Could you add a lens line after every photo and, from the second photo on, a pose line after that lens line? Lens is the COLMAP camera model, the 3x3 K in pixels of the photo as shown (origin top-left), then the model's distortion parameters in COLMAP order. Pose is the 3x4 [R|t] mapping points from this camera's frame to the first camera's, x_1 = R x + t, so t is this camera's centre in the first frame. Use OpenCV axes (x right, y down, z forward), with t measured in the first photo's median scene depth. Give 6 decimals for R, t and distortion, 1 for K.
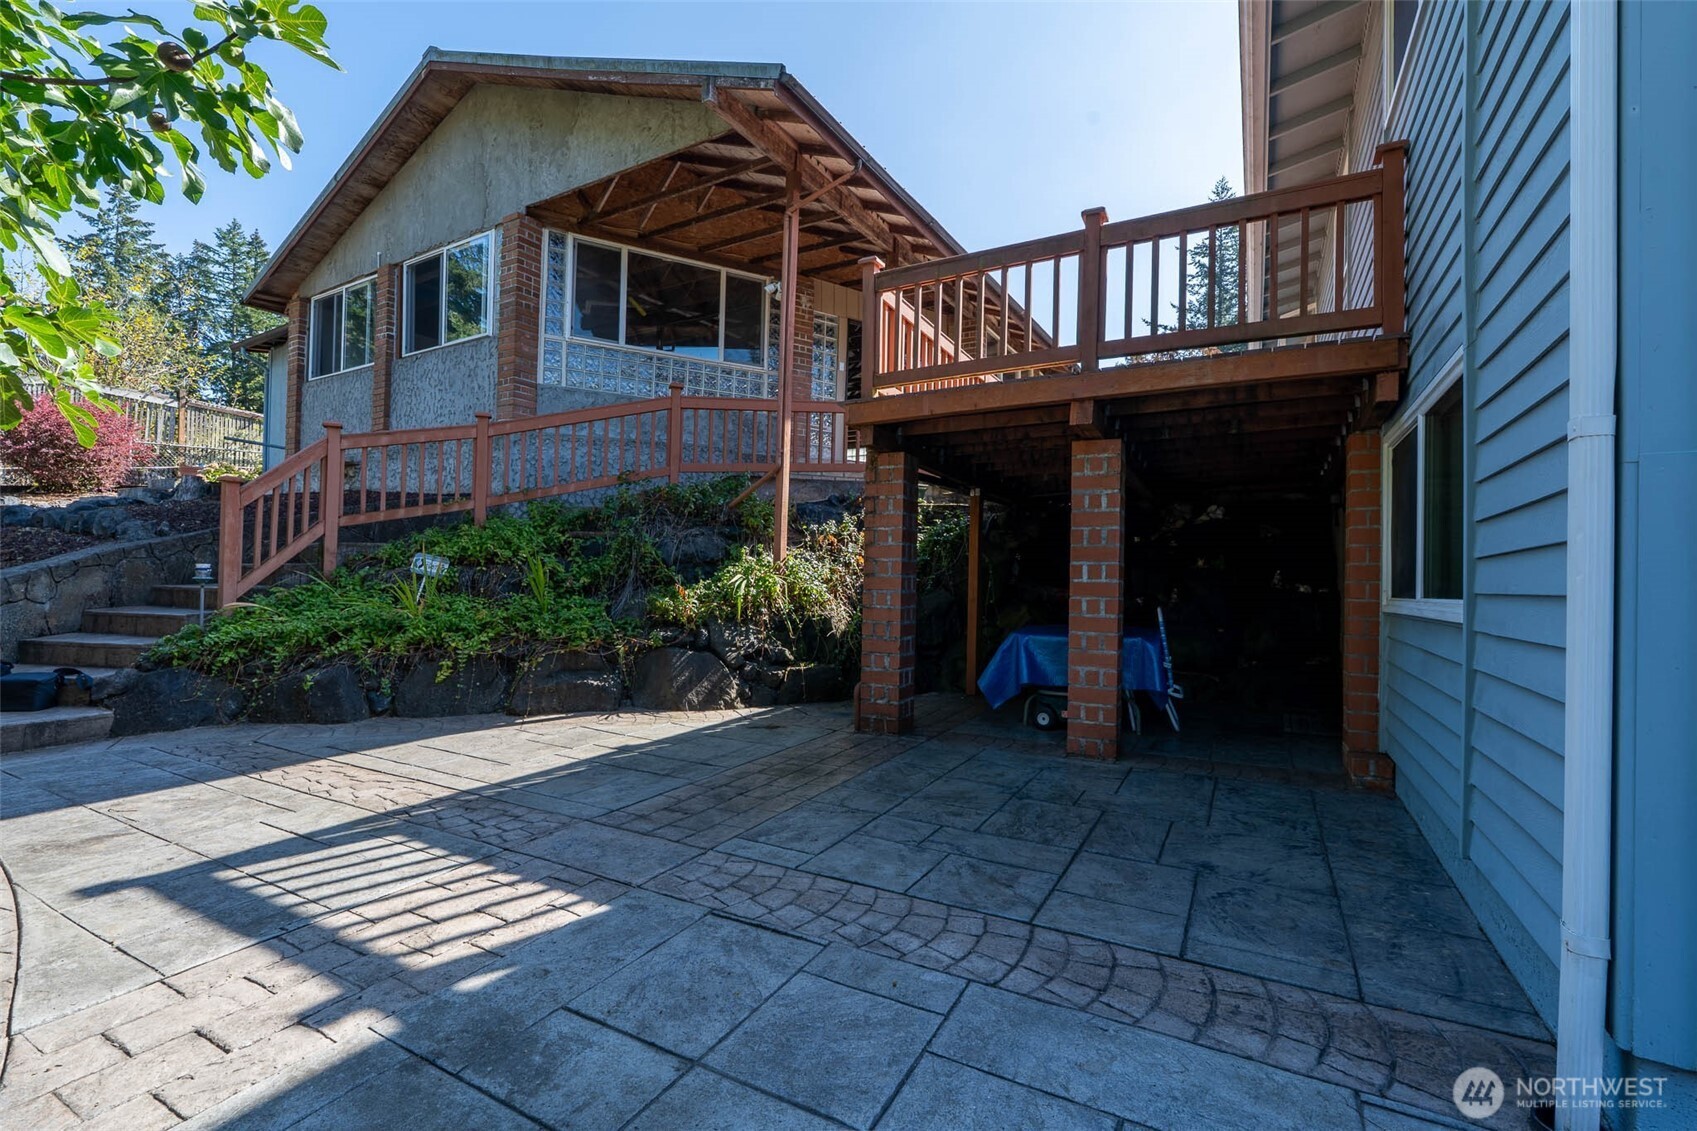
lens RADIAL K [[749.5, 0, 851.6], [0, 749.5, 565.9], [0, 0, 1]] dist [-0.007223, 0.000892]
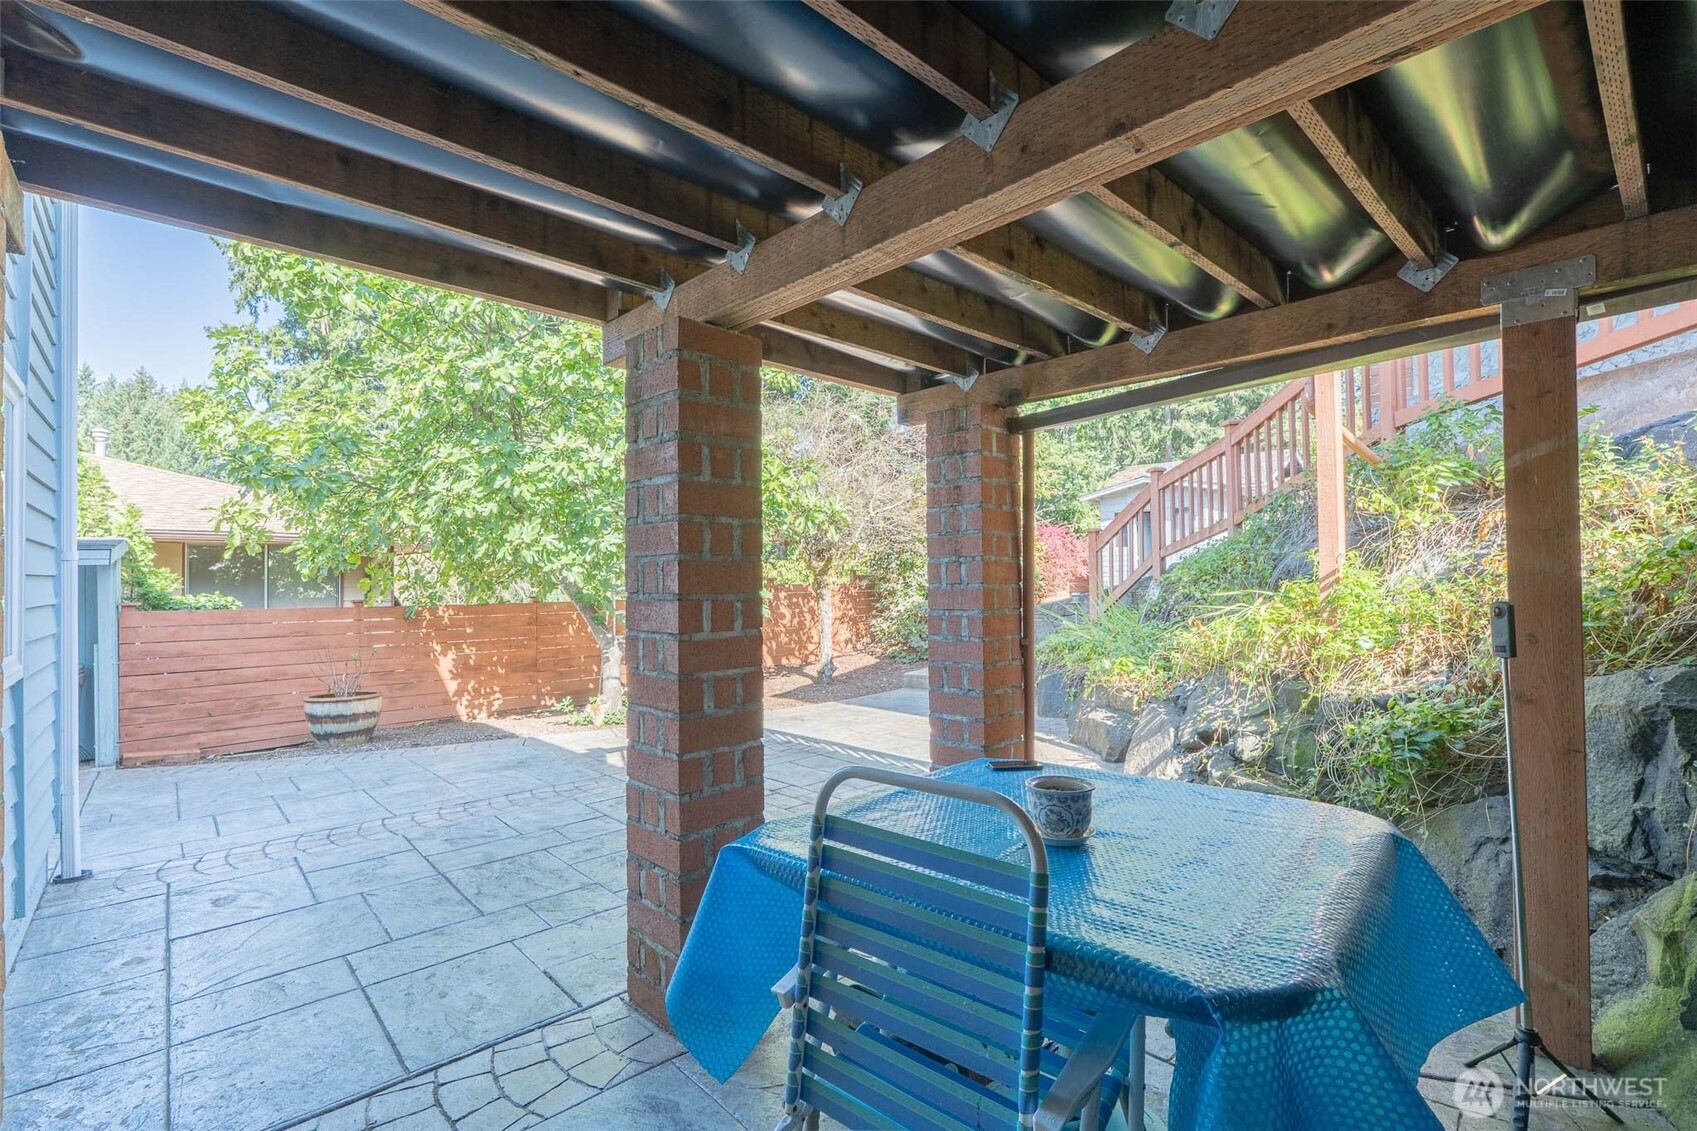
lens RADIAL K [[749.5, 0, 852.3], [0, 749.5, 571.1], [0, 0, 1]] dist [-0.007223, 0.000892]
pose [[-0.324797, -0.028907, -0.945342, 1.132378], [0.023942, 0.998961, -0.038772, 0.001215], [0.945481, -0.035226, -0.323767, 1.909701]]
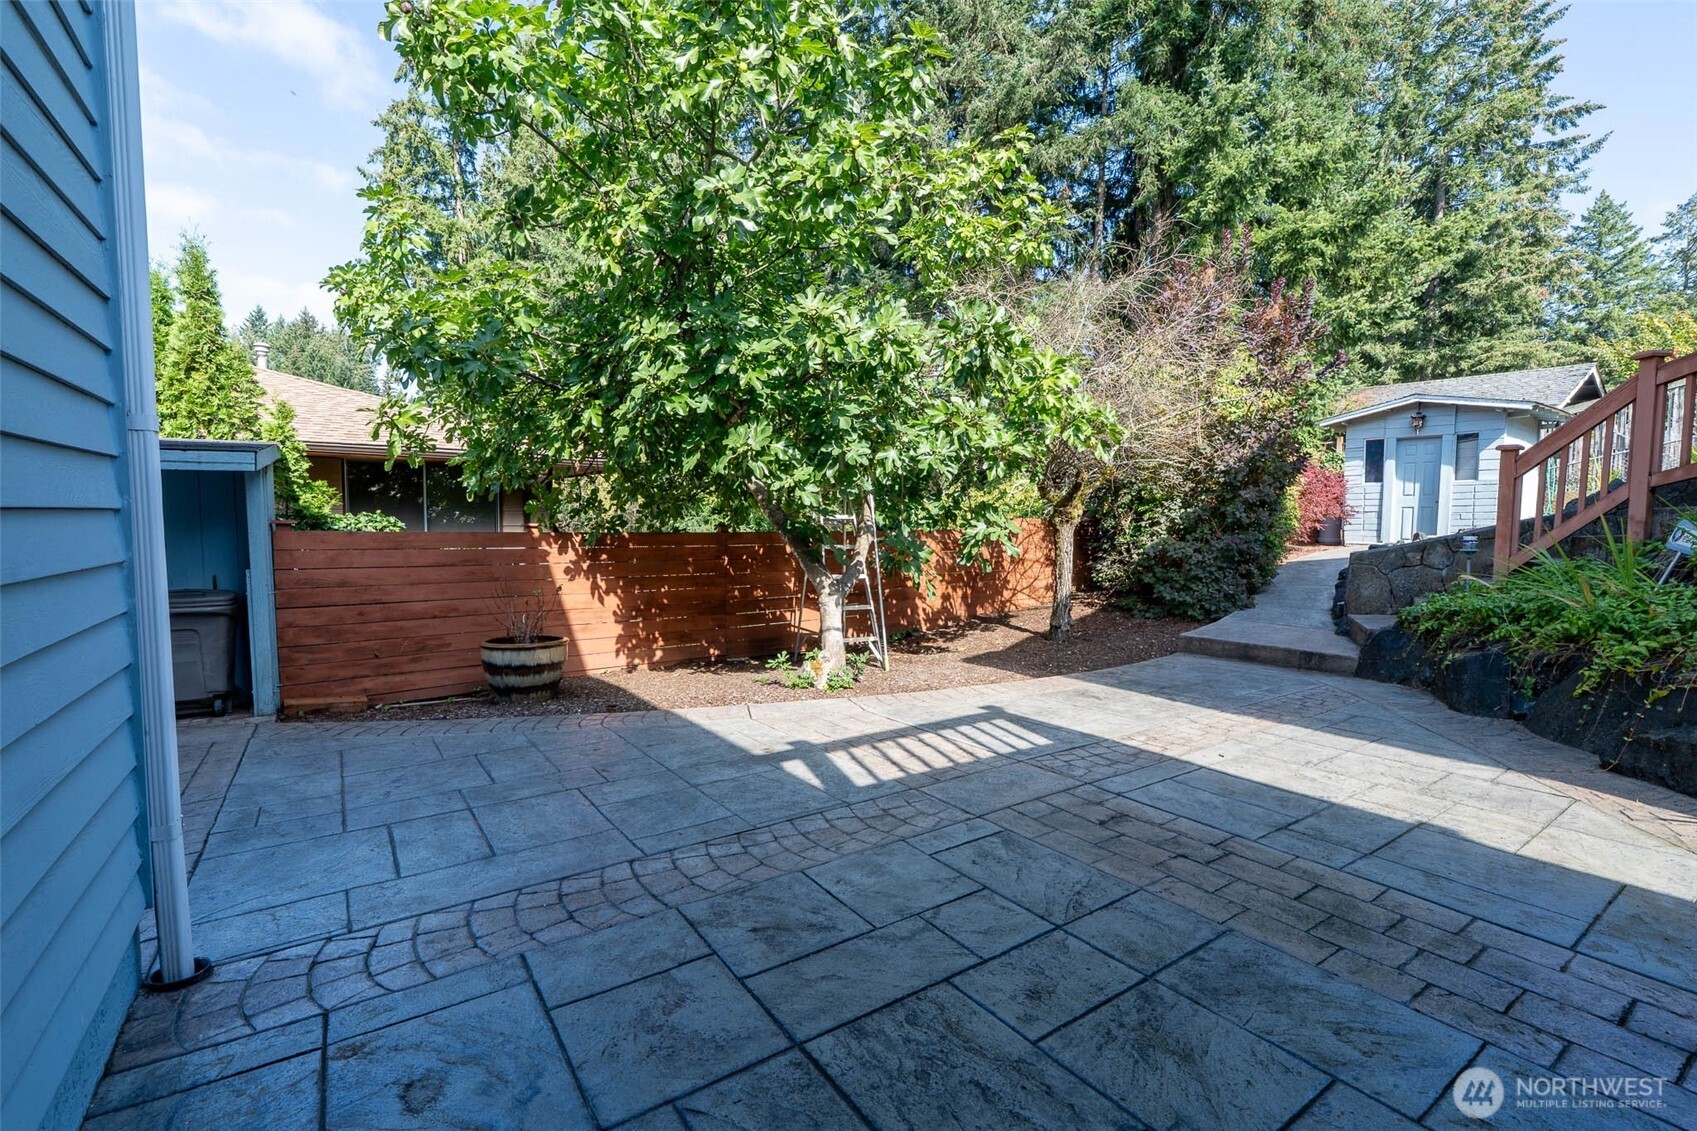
lens RADIAL K [[749.5, 0, 852.1], [0, 749.5, 571.9], [0, 0, 1]] dist [-0.007223, 0.000892]
pose [[-0.451907, 0.038741, -0.891223, 0.764423], [-0.000615, 0.999043, 0.043739, 0.003159], [0.892065, 0.020314, -0.451451, 1.273543]]
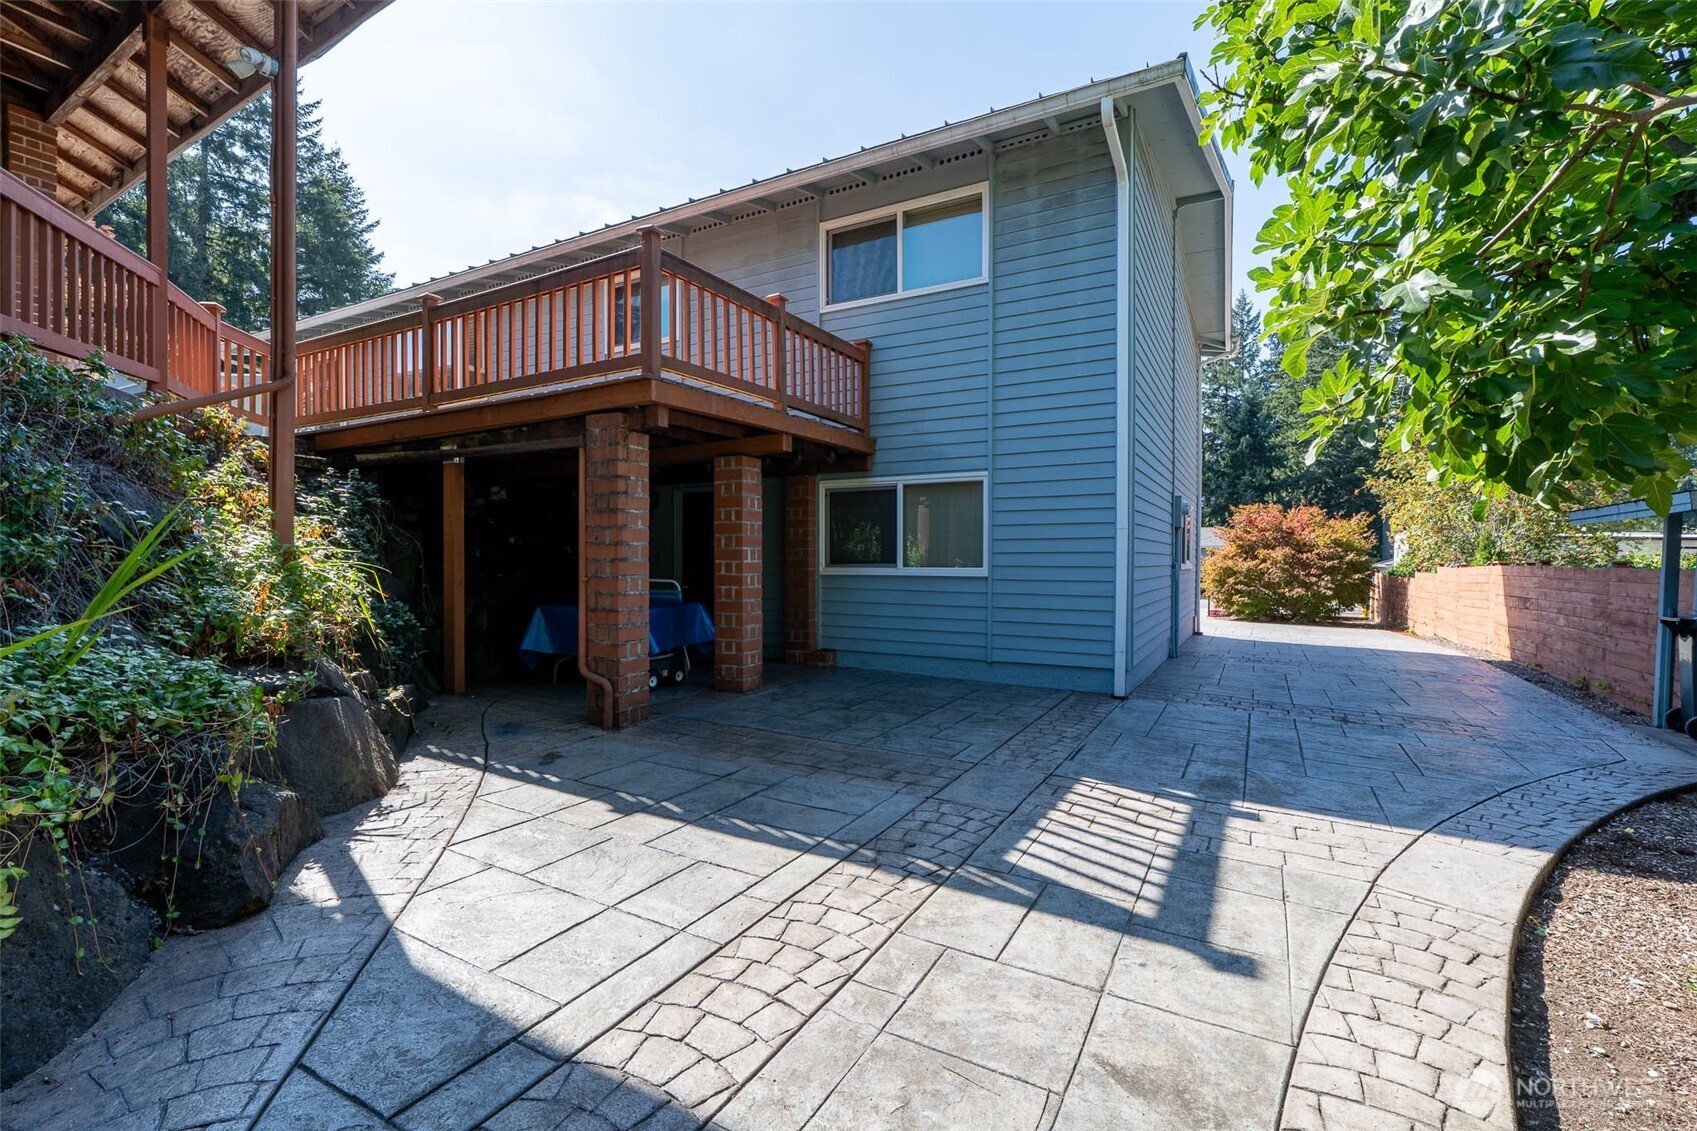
lens RADIAL K [[749.5, 0, 851.0], [0, 749.5, 567.9], [0, 0, 1]] dist [-0.007223, 0.000892]
pose [[0.007665, -0.031551, 0.999473, -1.546059], [-0.022762, 0.999238, 0.031718, -0.023417], [-0.999712, -0.022993, 0.006941, 1.209728]]
